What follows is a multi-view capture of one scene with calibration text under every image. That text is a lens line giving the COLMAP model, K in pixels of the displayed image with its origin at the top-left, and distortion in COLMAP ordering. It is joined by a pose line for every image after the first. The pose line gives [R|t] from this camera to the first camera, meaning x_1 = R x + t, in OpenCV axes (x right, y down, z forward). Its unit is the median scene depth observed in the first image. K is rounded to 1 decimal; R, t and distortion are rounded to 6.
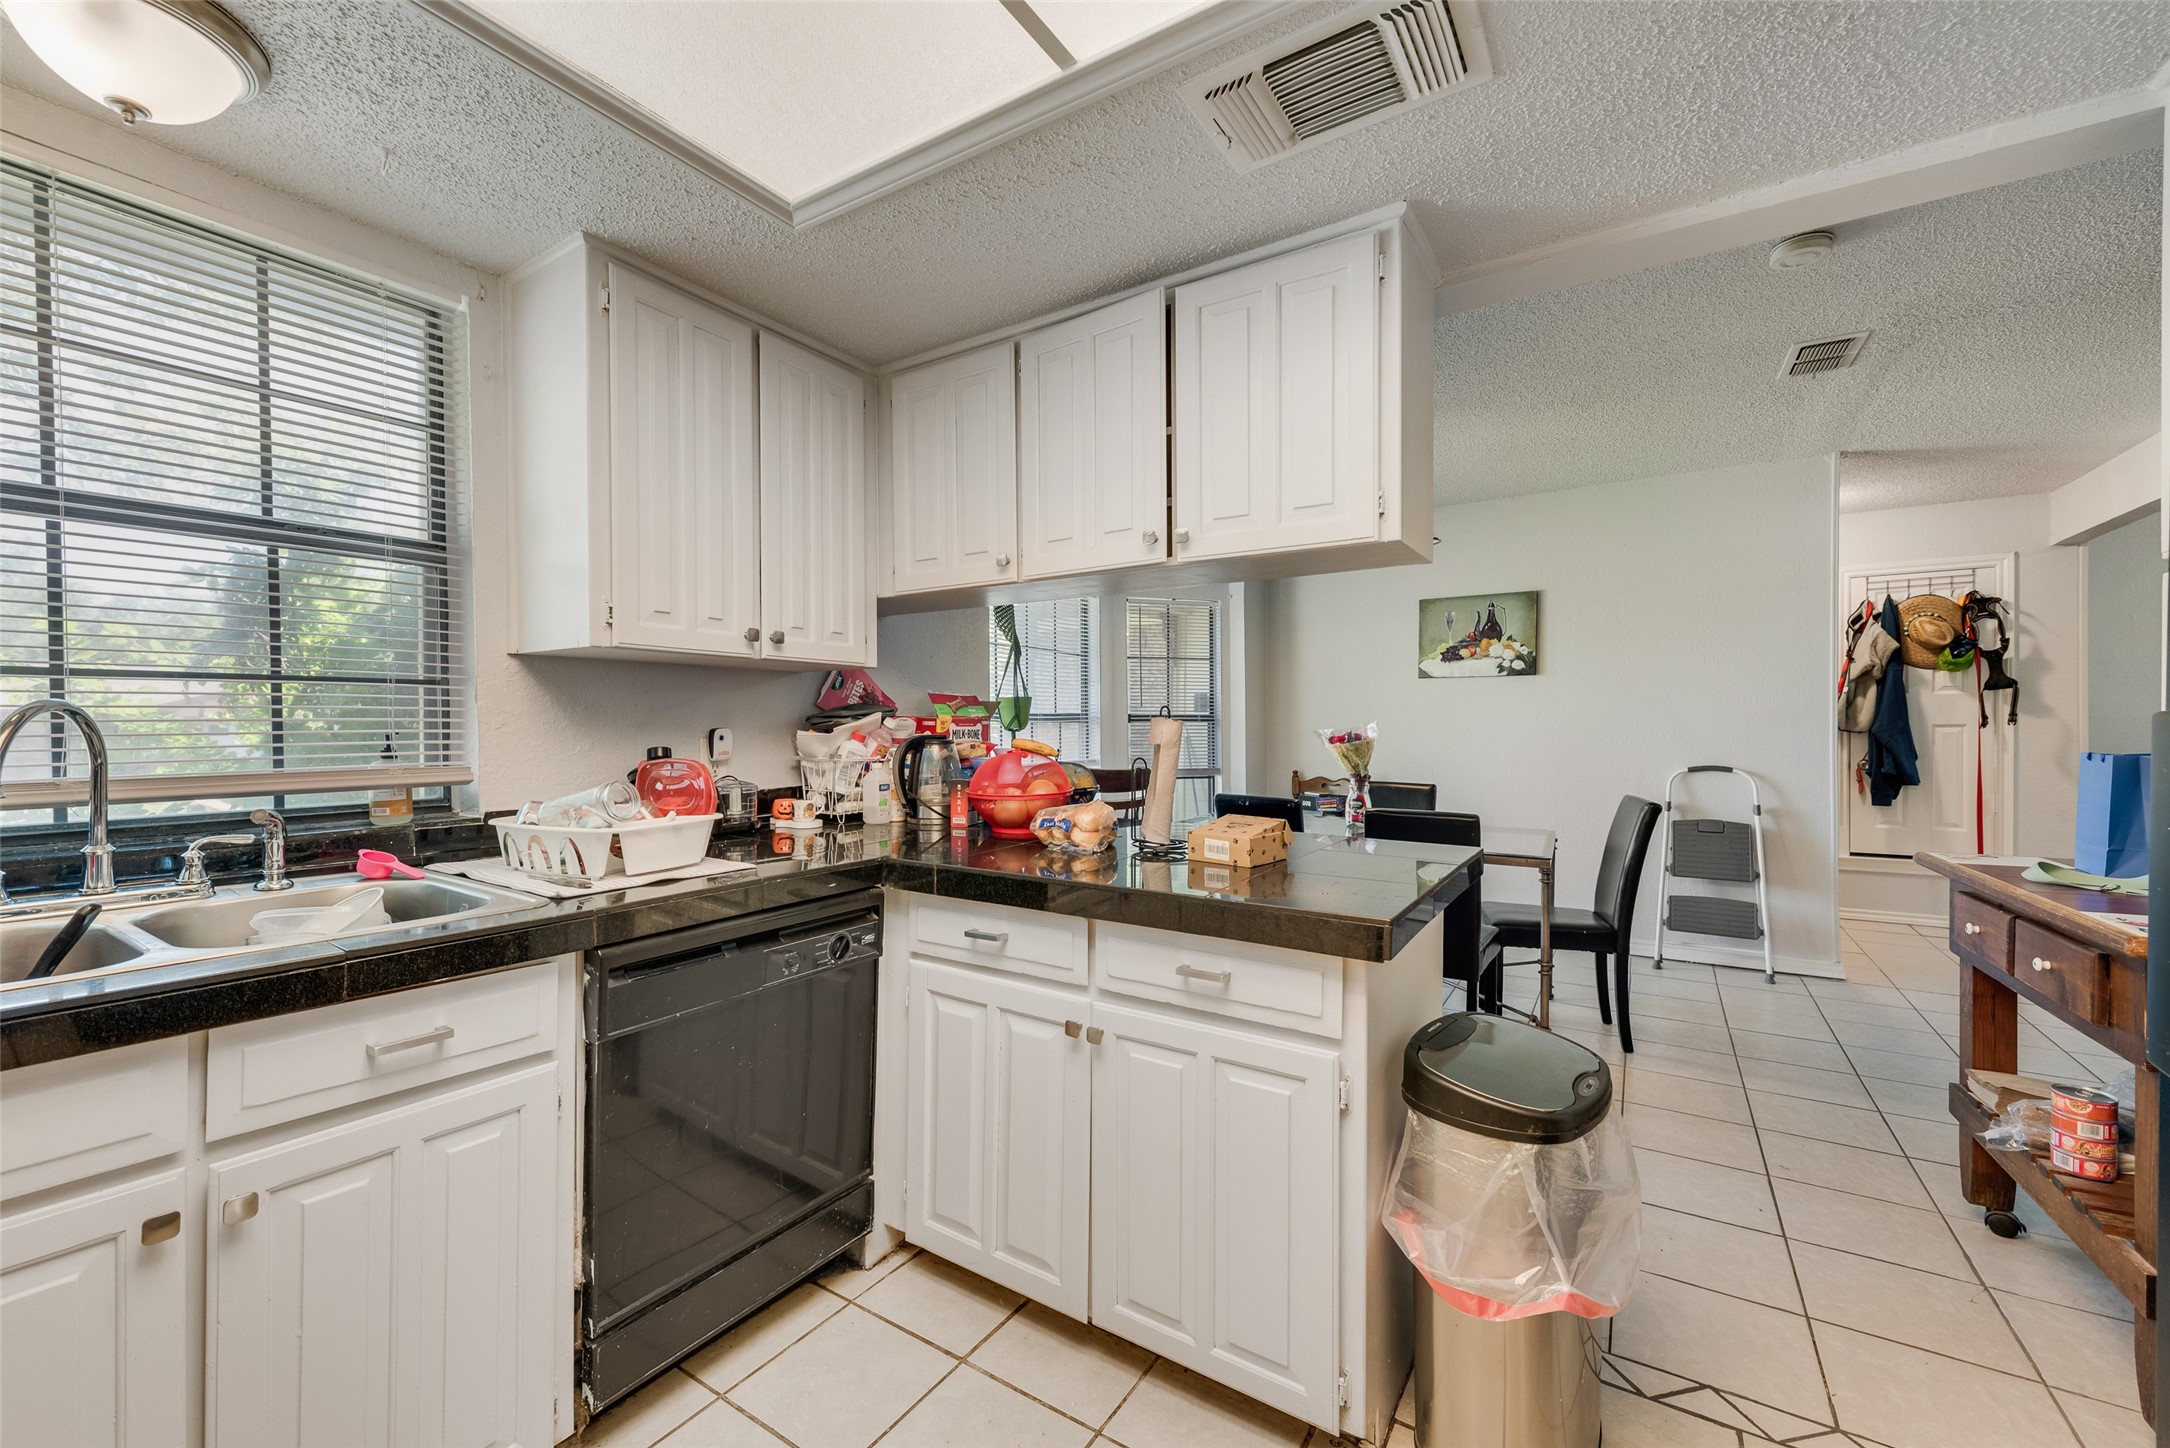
lens RADIAL K [[861.1, 0, 1074.5], [0, 861.1, 736.4], [0, 0, 1]] dist [0.002159, 0.000126]
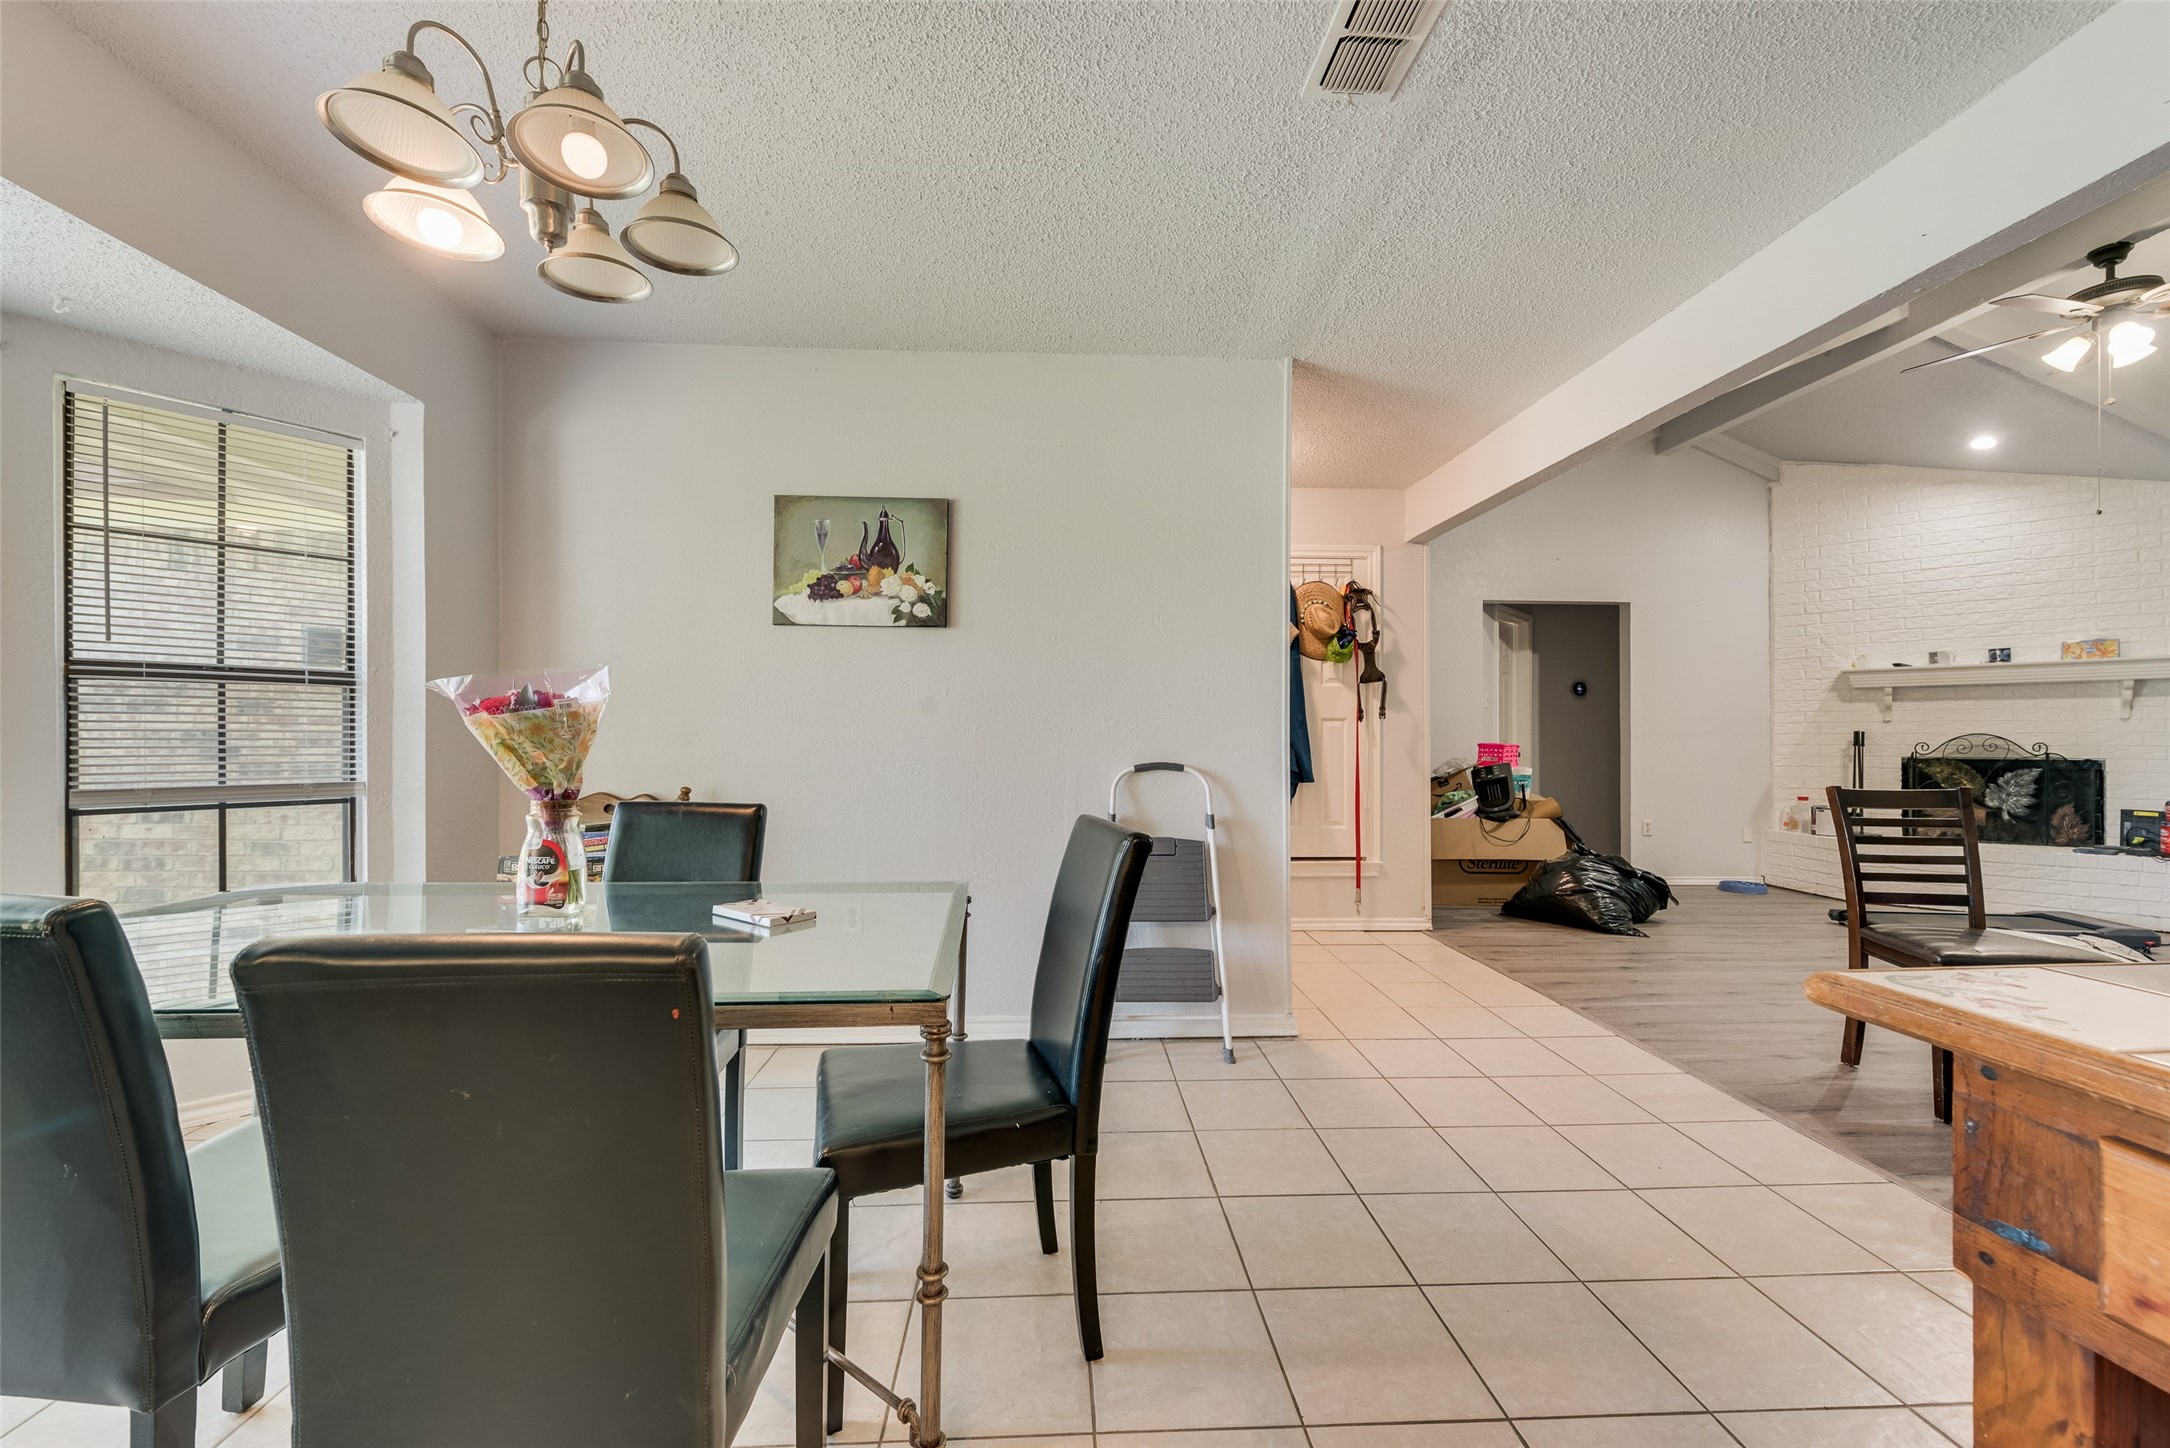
lens RADIAL K [[861.1, 0, 1083.6], [0, 861.1, 736.1], [0, 0, 1]] dist [0.002159, 0.000126]
pose [[0.809650, 0.007450, 0.586866, 0.233301], [-0.002111, 0.999950, -0.009781, 0.017050], [-0.586910, 0.006680, 0.809625, 0.403875]]
